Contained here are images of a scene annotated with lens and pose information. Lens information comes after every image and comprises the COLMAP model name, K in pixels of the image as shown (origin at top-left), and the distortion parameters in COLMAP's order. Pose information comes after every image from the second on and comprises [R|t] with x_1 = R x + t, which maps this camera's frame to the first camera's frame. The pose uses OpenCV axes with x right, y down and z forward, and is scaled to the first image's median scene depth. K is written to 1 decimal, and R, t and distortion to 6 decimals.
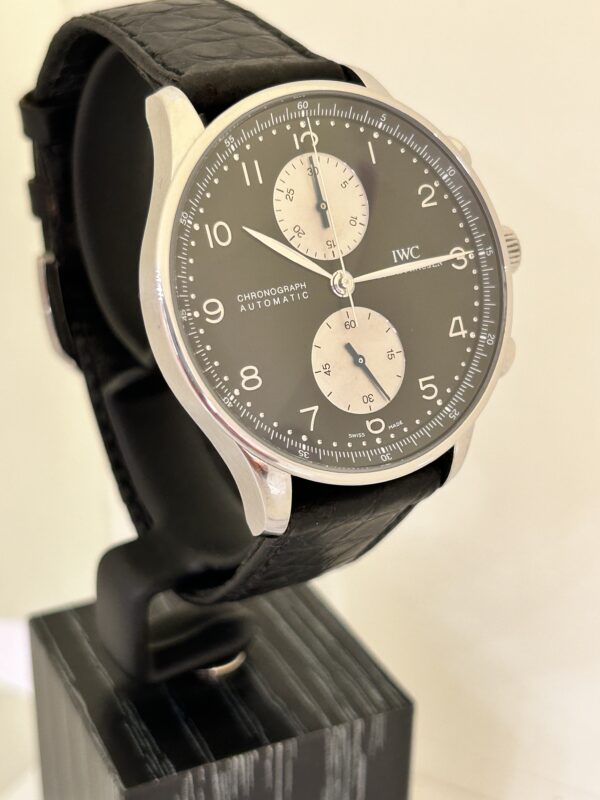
lens RADIAL K [[1426.3, 0, 299.7], [0, 1426.3, 398.4], [0, 0, 1]] dist [0.077398, 0.000000]
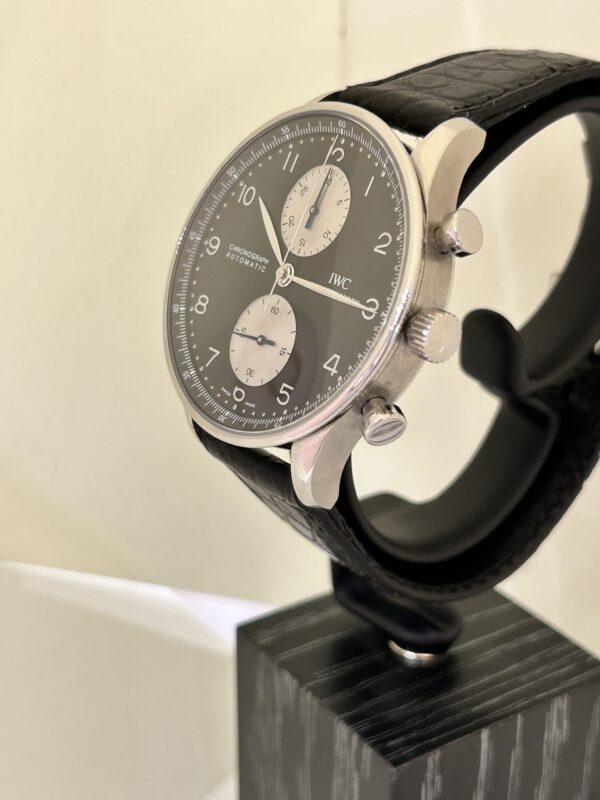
lens RADIAL K [[1426.3, 0, 305.4], [0, 1426.3, 402.9], [0, 0, 1]] dist [0.077398, 0.000000]
pose [[0.142618, 0.386043, -0.911389, 1.102660], [-0.439952, 0.849562, 0.291009, -0.330260], [0.886624, 0.359464, 0.291003, 0.715139]]
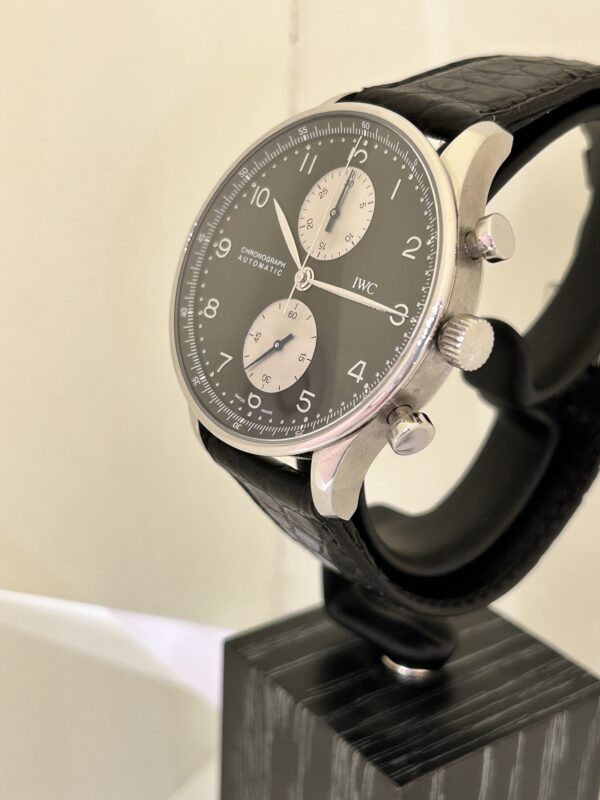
lens RADIAL K [[1426.3, 0, 295.6], [0, 1426.3, 399.1], [0, 0, 1]] dist [0.077398, 0.000000]
pose [[0.194048, 0.376291, -0.905953, 1.060131], [-0.466932, 0.847613, 0.252046, -0.275649], [0.862740, 0.374109, 0.340180, 0.648394]]
